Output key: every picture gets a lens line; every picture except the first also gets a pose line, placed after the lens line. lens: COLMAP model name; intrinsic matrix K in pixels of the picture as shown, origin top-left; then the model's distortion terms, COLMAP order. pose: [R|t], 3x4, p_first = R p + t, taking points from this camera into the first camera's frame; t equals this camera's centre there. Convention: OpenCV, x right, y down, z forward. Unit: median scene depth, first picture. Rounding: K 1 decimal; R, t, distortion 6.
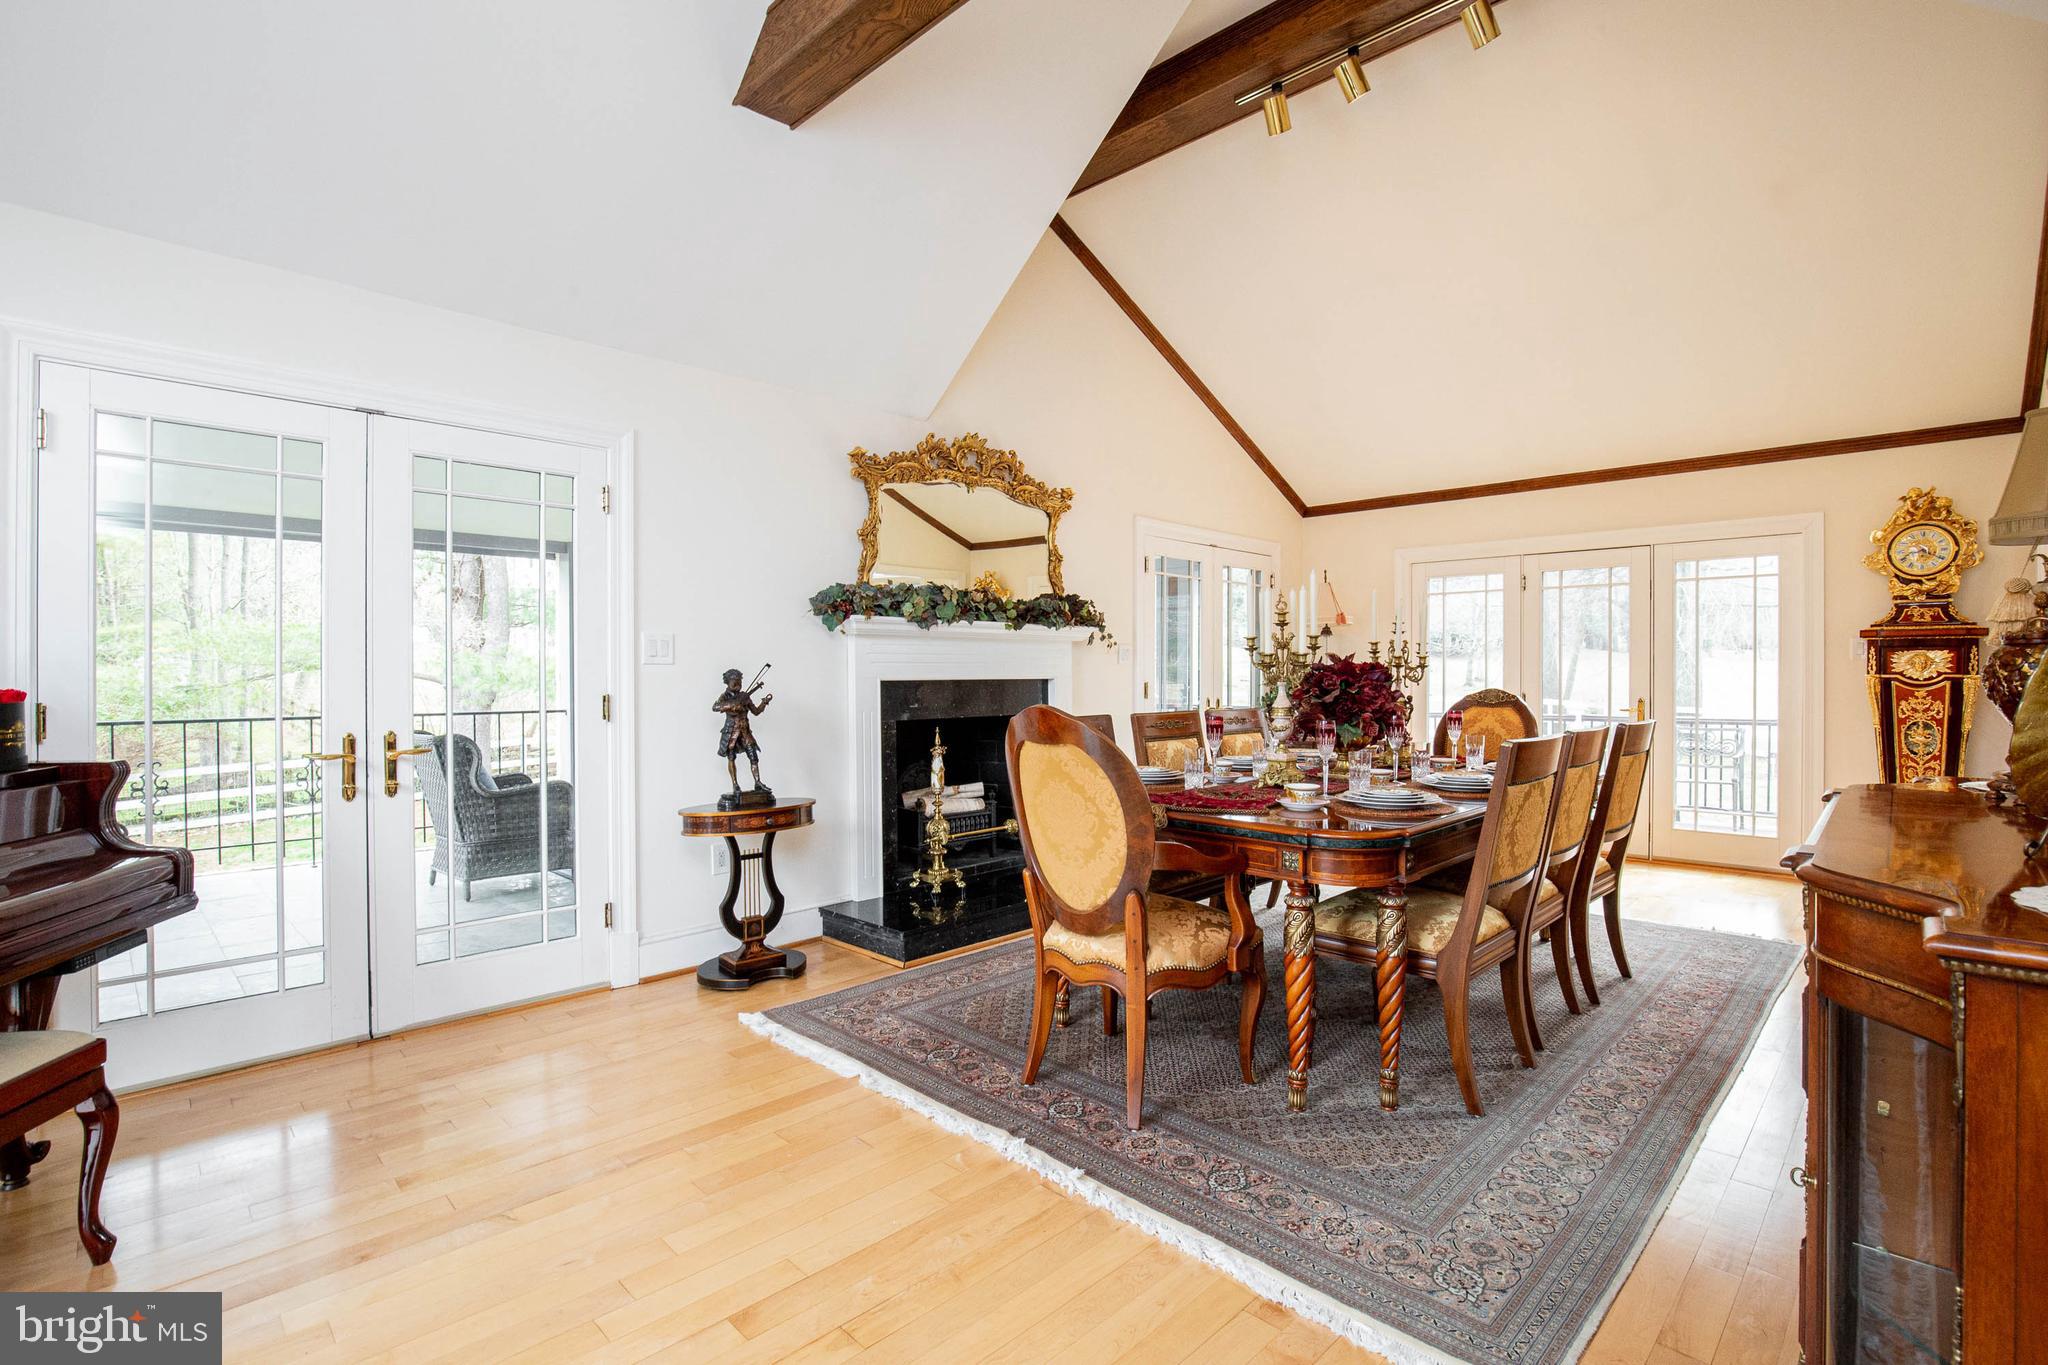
lens RADIAL K [[963.3, 0, 1036.6], [0, 963.3, 684.6], [0, 0, 1]] dist [-0.031235, 0.003658]
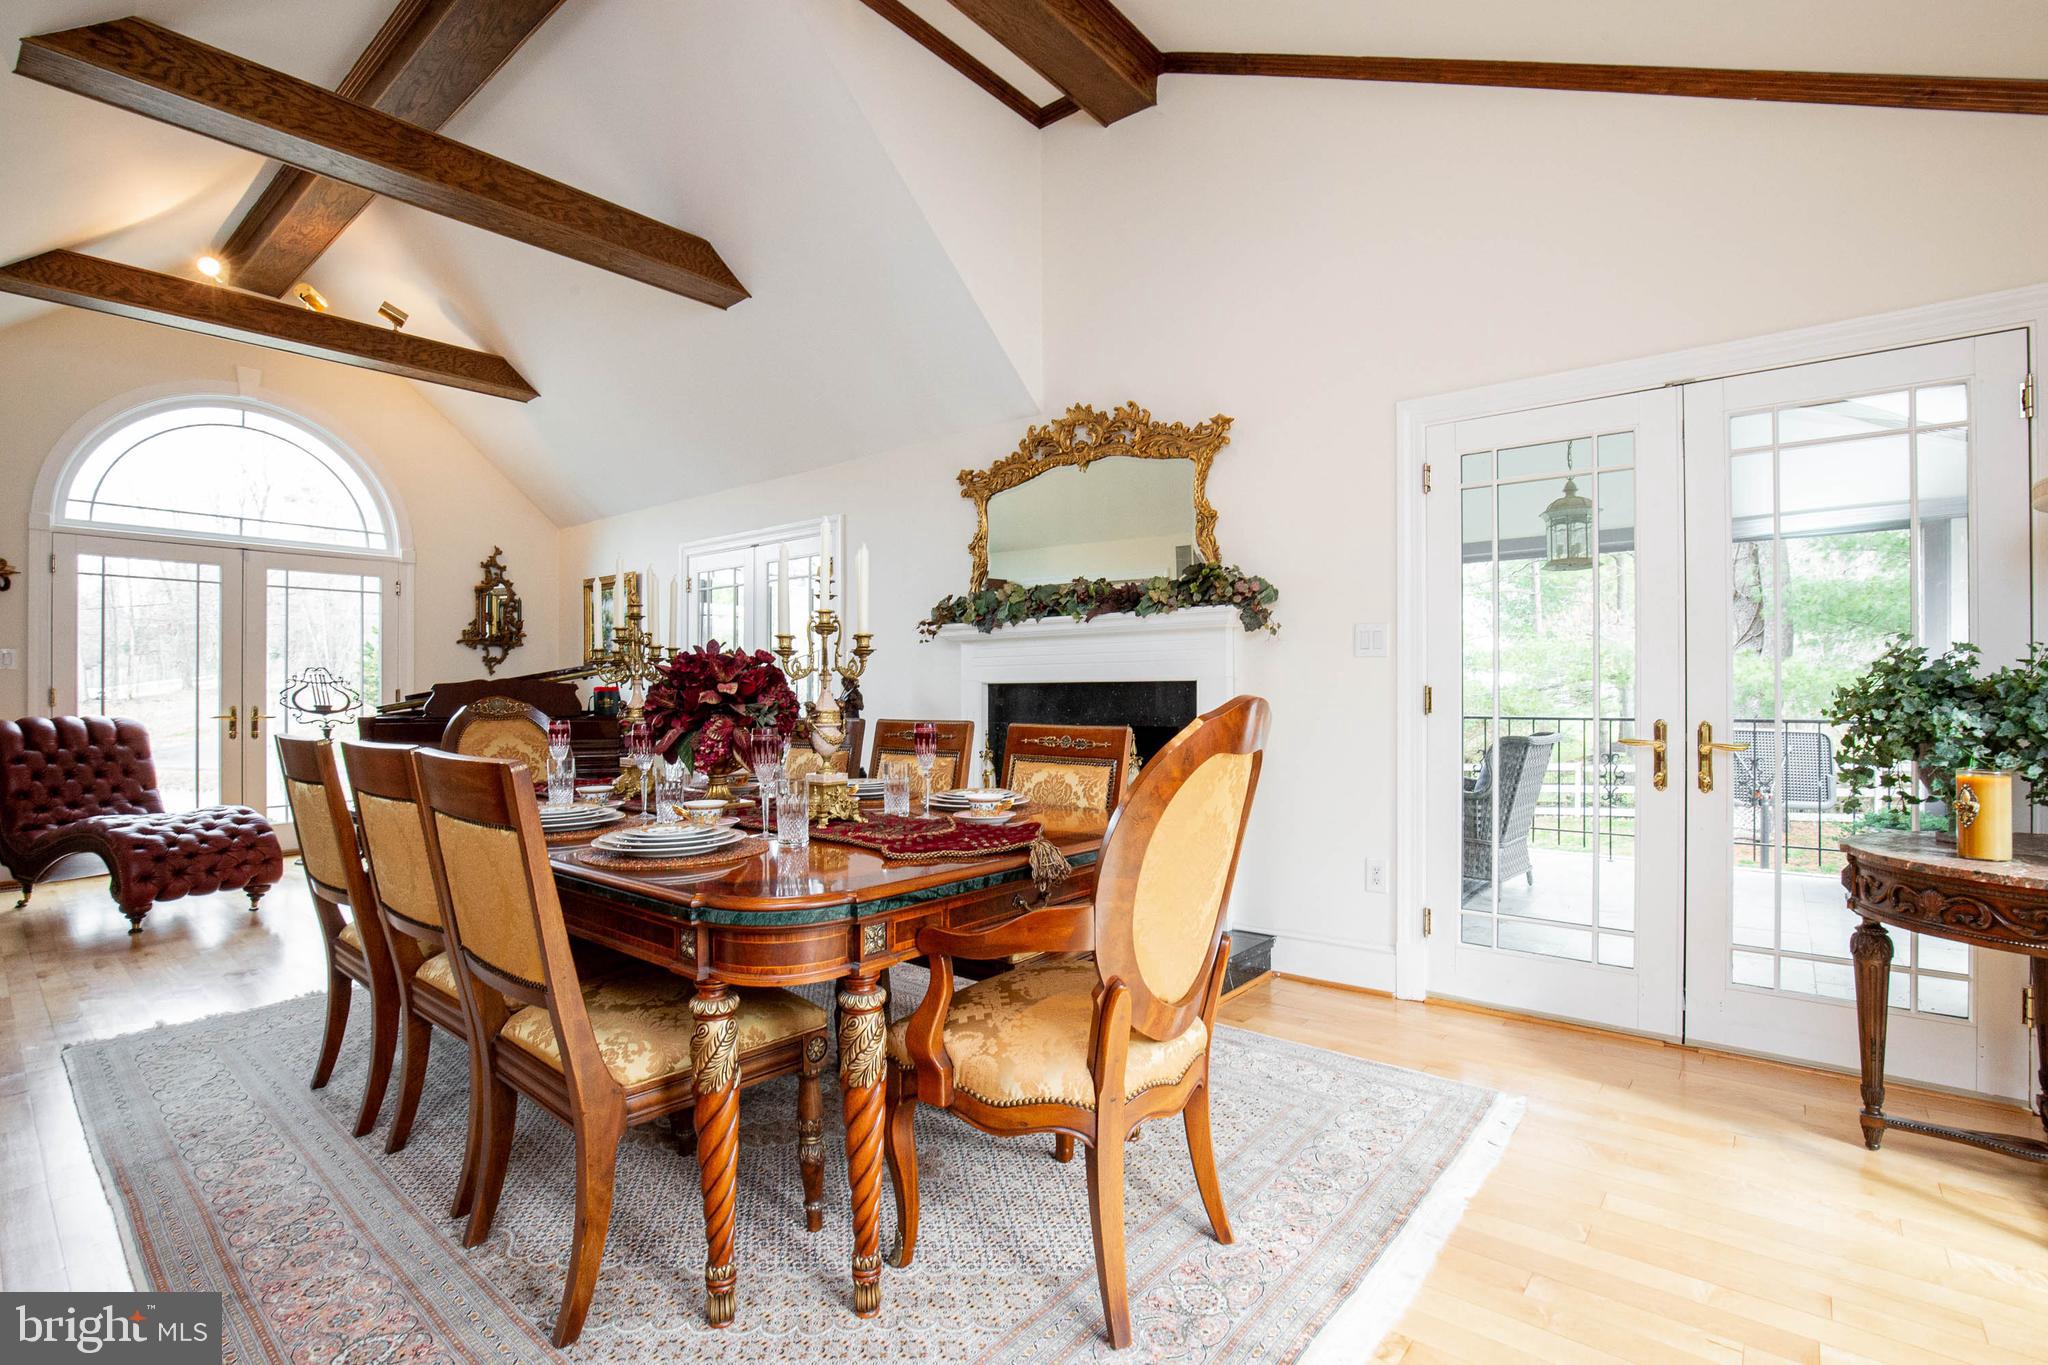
lens RADIAL K [[963.3, 0, 1020.8], [0, 963.3, 684.3], [0, 0, 1]] dist [-0.031235, 0.003658]
pose [[0.073724, -0.002425, -0.997276, 0.781759], [-0.000948, 0.999996, -0.002502, -0.001431], [0.997278, 0.001130, 0.073722, 0.851102]]
